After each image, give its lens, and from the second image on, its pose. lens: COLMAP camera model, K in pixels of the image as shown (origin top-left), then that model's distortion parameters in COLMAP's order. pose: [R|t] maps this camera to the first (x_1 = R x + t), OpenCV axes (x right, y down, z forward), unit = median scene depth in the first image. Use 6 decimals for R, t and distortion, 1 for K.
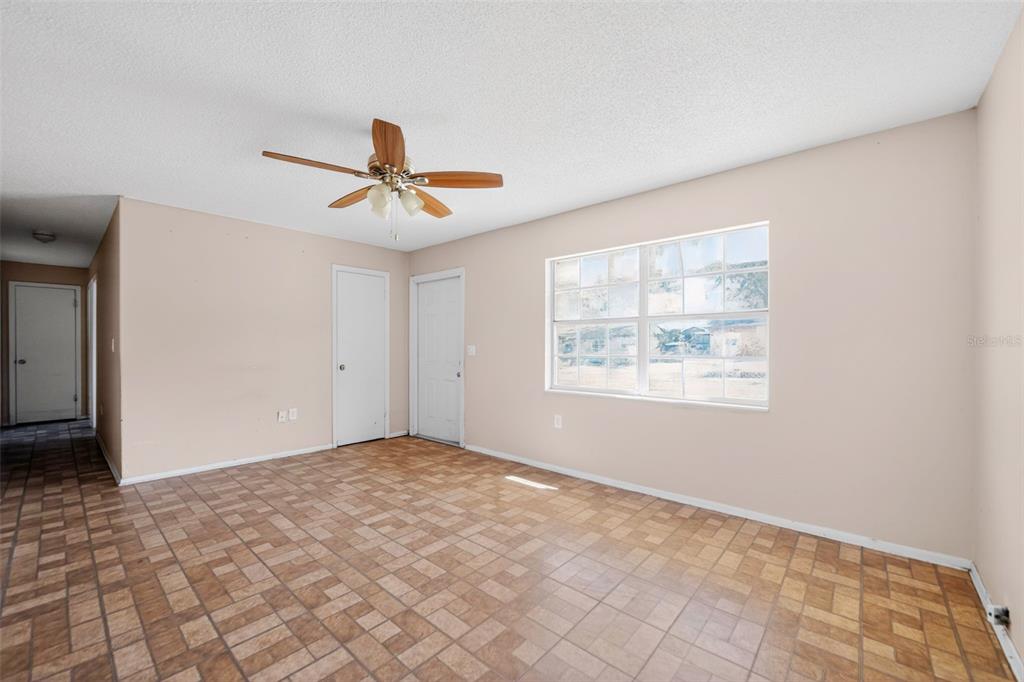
lens RADIAL K [[408.9, 0, 512.5], [0, 408.9, 347.9], [0, 0, 1]] dist [-0.011829, 0.000026]
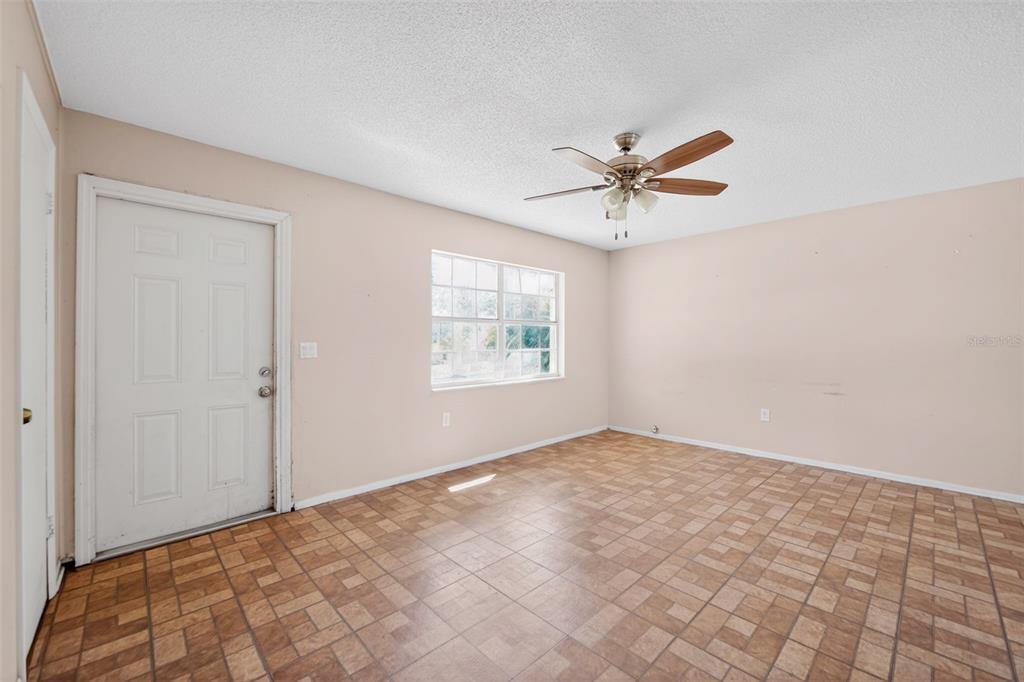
lens RADIAL K [[408.9, 0, 509.7], [0, 408.9, 335.6], [0, 0, 1]] dist [-0.011829, 0.000026]
pose [[0.089844, 0.011884, 0.995885, -1.322662], [0.002434, 0.999923, -0.012152, -0.013682], [-0.995953, 0.003515, 0.089808, 1.176566]]
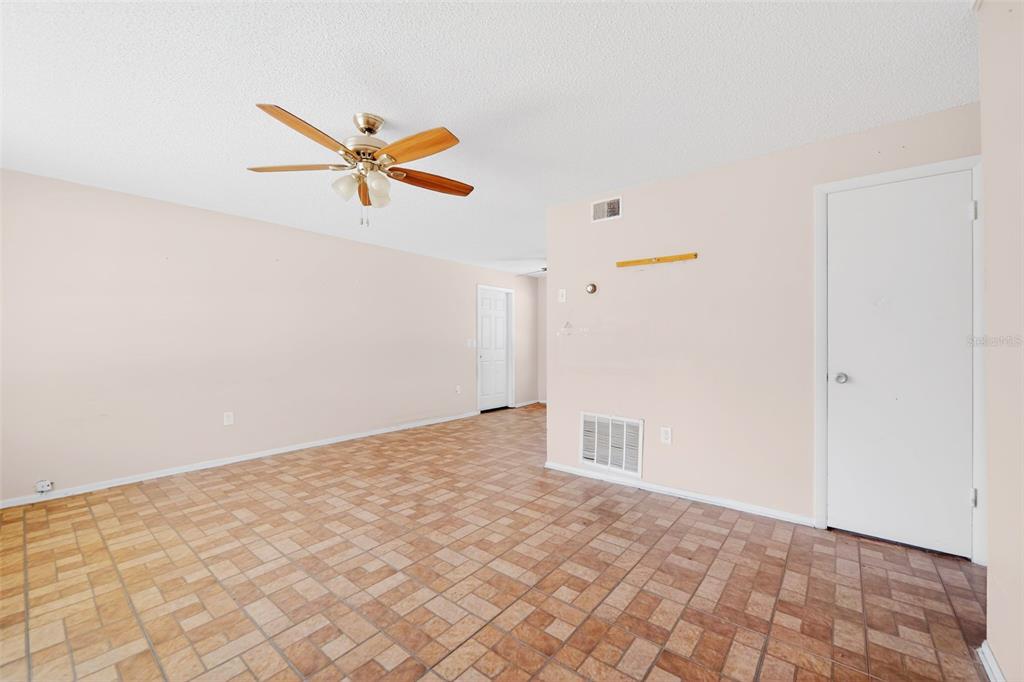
lens RADIAL K [[408.9, 0, 516.4], [0, 408.9, 336.6], [0, 0, 1]] dist [-0.011829, 0.000026]
pose [[-0.998949, 0.001125, -0.045820, -0.587033], [0.001468, 0.999971, -0.007449, -0.009889], [0.045810, -0.007509, -0.998922, 1.924091]]
